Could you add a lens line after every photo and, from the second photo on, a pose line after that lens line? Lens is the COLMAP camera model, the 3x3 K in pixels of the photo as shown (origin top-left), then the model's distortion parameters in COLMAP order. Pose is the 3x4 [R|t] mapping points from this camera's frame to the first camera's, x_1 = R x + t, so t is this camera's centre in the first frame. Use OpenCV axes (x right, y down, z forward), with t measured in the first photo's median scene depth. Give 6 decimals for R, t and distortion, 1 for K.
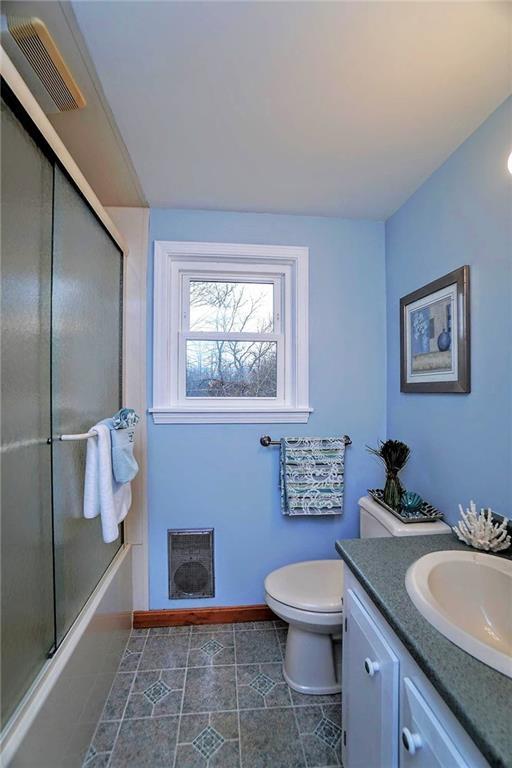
lens RADIAL K [[349.0, 0, 286.1], [0, 349.0, 385.2], [0, 0, 1]] dist [-0.076831, 0.021809]
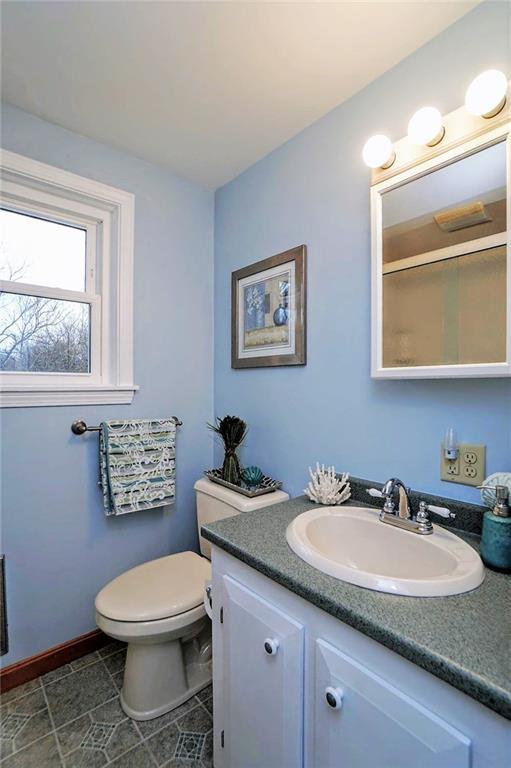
lens RADIAL K [[349.0, 0, 285.6], [0, 349.0, 385.2], [0, 0, 1]] dist [-0.076831, 0.021809]
pose [[0.822206, -0.015174, 0.568988, -0.112630], [0.004397, 0.999784, 0.020308, 0.051906], [-0.569173, -0.014196, 0.822095, 0.109408]]
